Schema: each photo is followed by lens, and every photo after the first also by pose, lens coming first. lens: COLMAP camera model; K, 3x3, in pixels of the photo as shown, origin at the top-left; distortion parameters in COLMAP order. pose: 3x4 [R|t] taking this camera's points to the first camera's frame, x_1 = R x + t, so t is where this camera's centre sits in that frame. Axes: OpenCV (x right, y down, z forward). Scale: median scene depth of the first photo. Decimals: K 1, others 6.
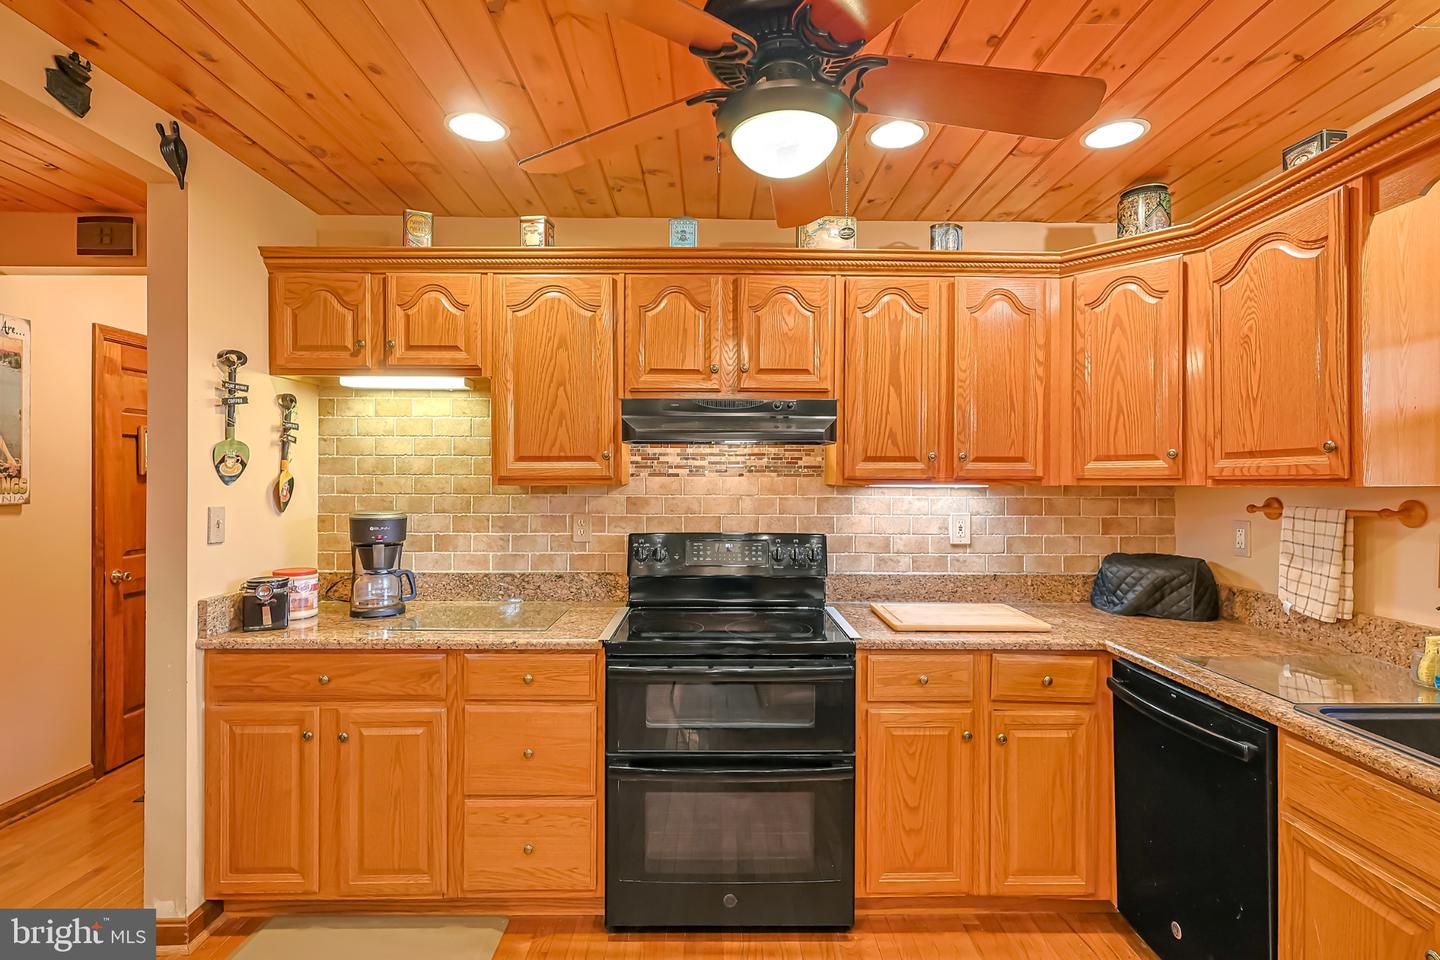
lens RADIAL K [[714.8, 0, 706.9], [0, 714.8, 480.5], [0, 0, 1]] dist [-0.002174, 0.002682]
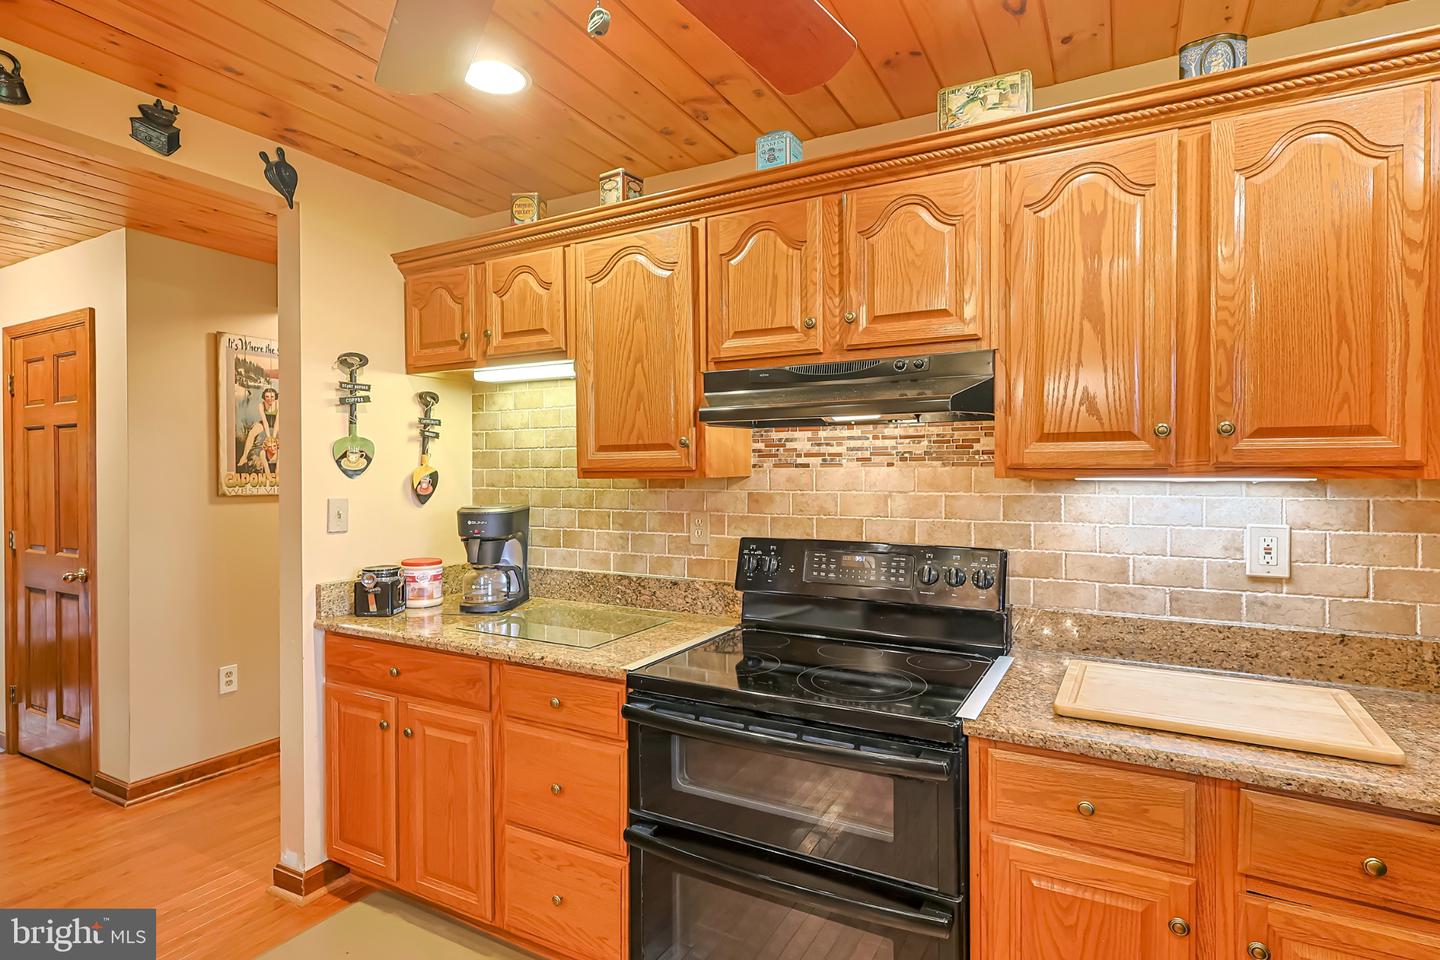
lens RADIAL K [[714.8, 0, 695.7], [0, 714.8, 476.0], [0, 0, 1]] dist [-0.002174, 0.002682]
pose [[0.866049, -0.002227, -0.499953, 0.286021], [0.004006, 0.999989, 0.002485, 0.001904], [0.499942, -0.004155, 0.866049, 0.294657]]
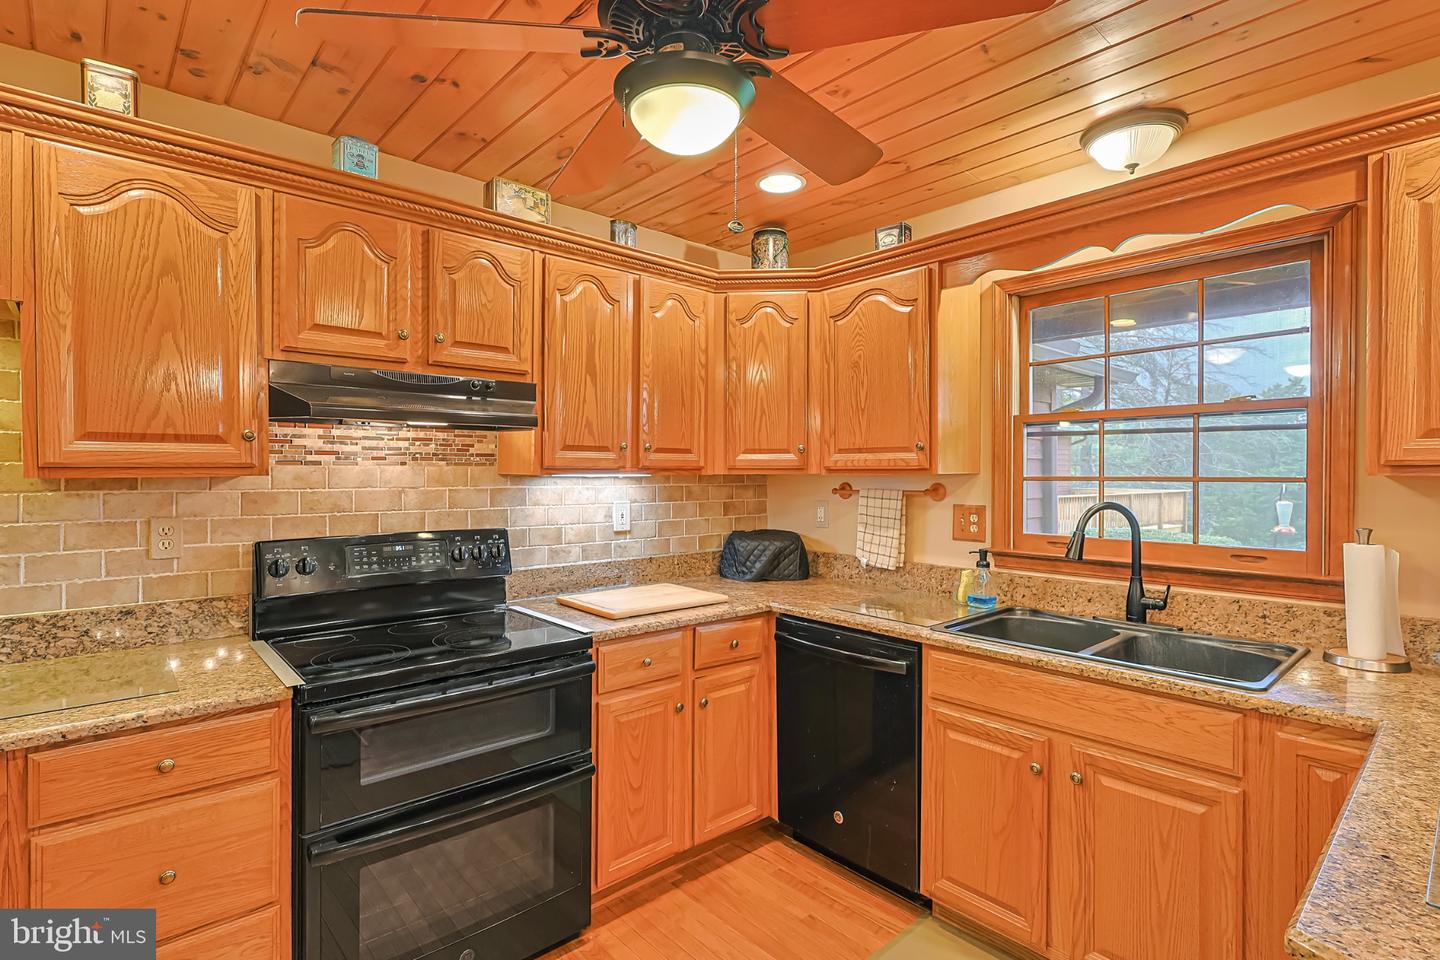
lens RADIAL K [[714.8, 0, 742.6], [0, 714.8, 479.8], [0, 0, 1]] dist [-0.002174, 0.002682]
pose [[0.741489, -0.008506, 0.670911, -0.258293], [0.000823, 0.999930, 0.011768, 0.002235], [-0.670964, -0.008174, 0.741445, 0.125940]]
